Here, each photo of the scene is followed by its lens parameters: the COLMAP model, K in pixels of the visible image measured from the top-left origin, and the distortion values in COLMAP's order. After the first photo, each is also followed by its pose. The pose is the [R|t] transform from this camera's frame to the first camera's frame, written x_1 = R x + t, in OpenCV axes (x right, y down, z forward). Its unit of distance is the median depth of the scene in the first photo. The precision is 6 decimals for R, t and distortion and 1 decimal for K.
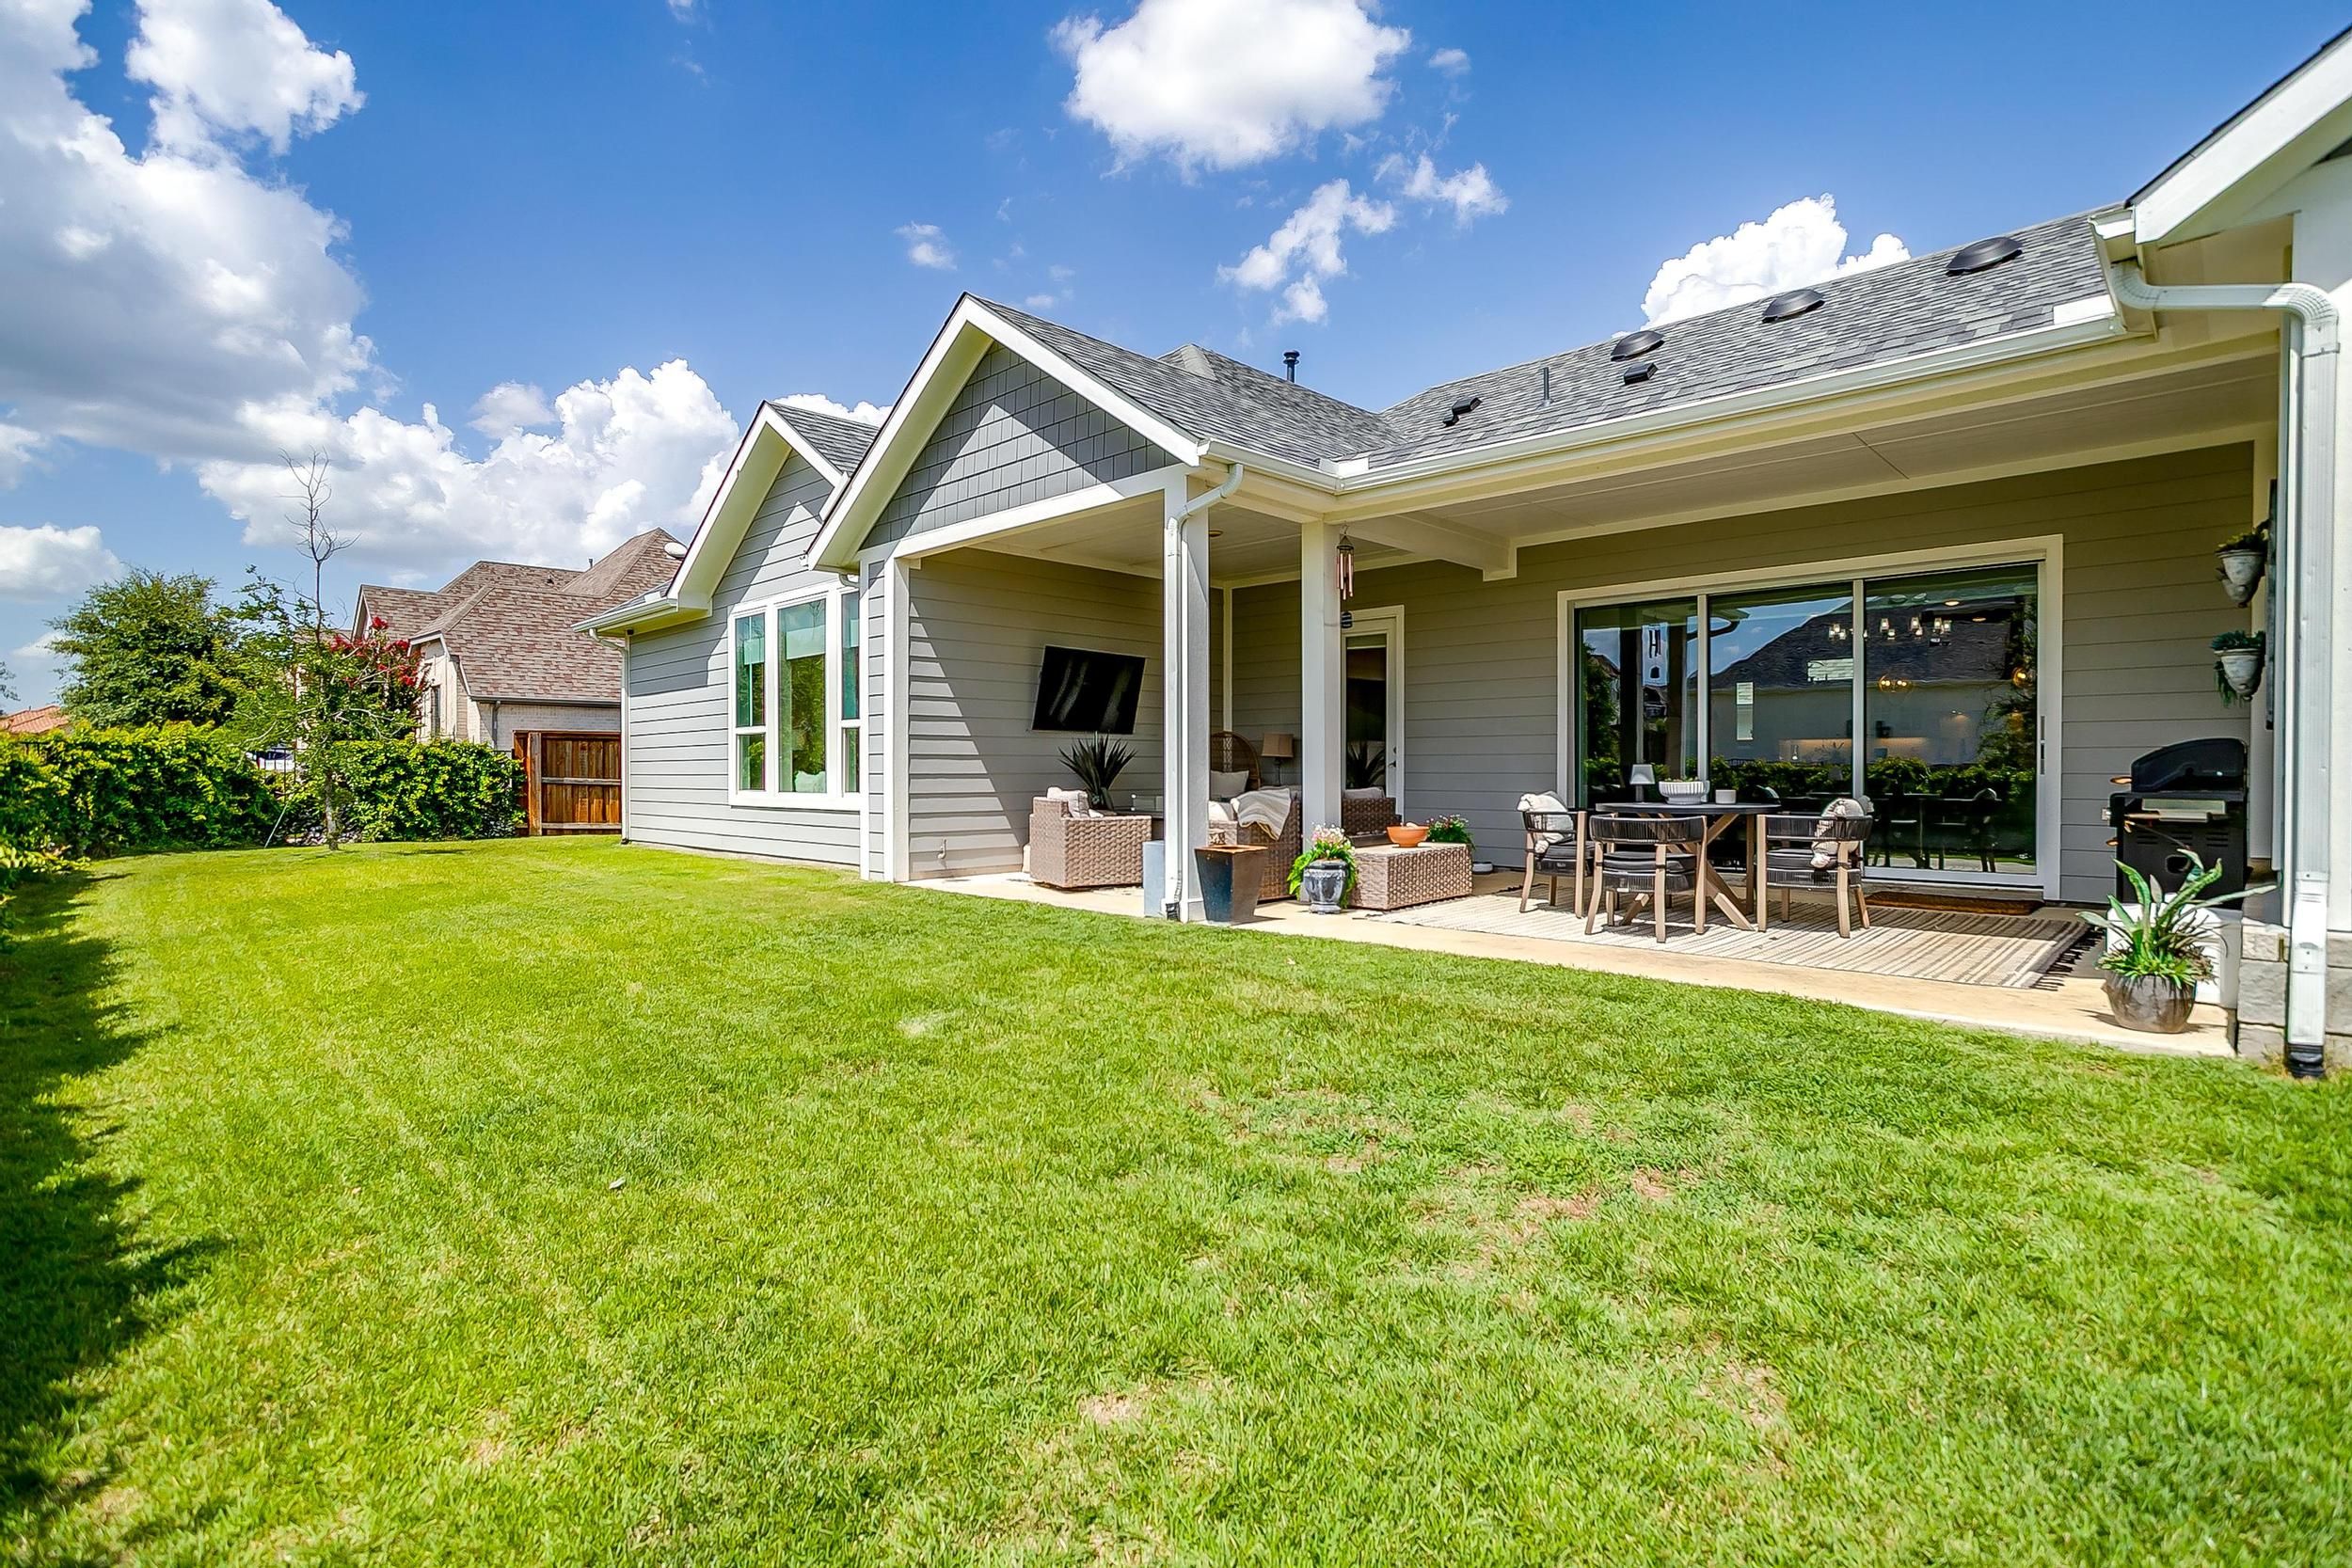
lens RADIAL K [[1130.3, 0, 1176.0], [0, 1130.3, 784.0], [0, 0, 1]] dist [-0.064062, 0.029863]
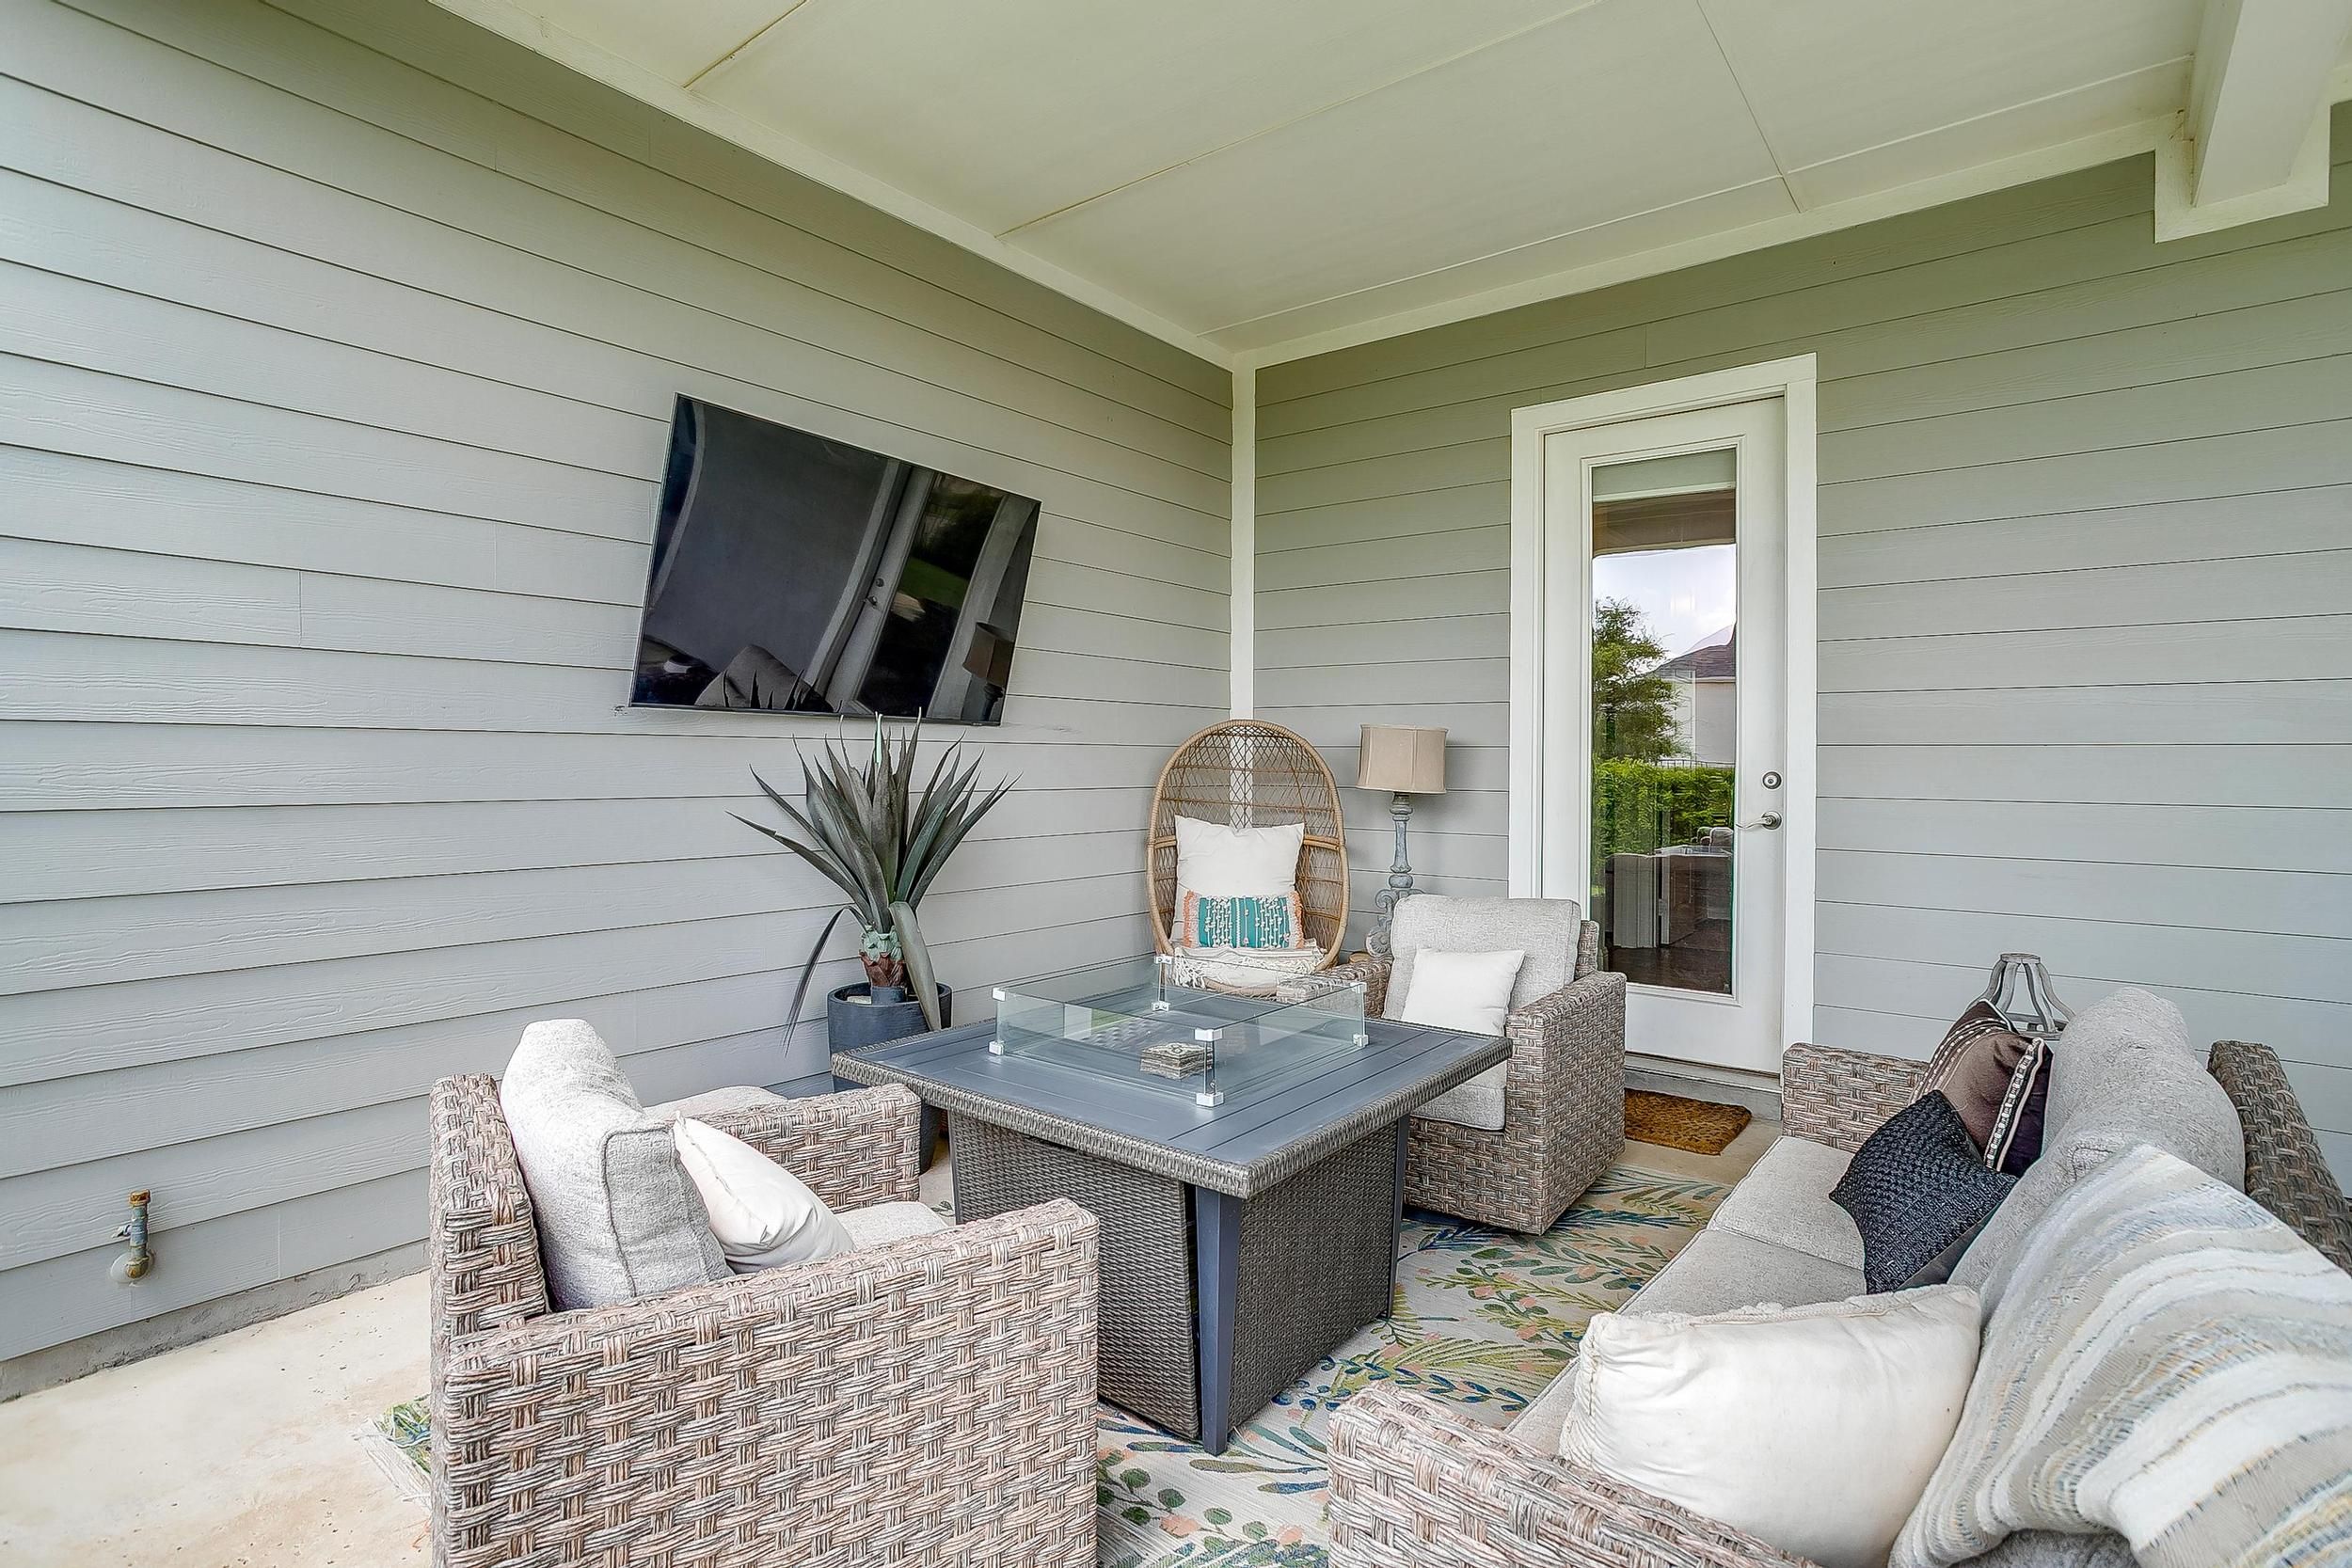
lens RADIAL K [[1130.3, 0, 1176.0], [0, 1130.3, 784.0], [0, 0, 1]] dist [-0.064062, 0.029863]
pose [[0.994185, 0.003152, 0.107638, -0.034071], [-0.003462, 0.999990, 0.002692, -0.043231], [-0.107628, -0.003049, 0.994187, 1.006544]]
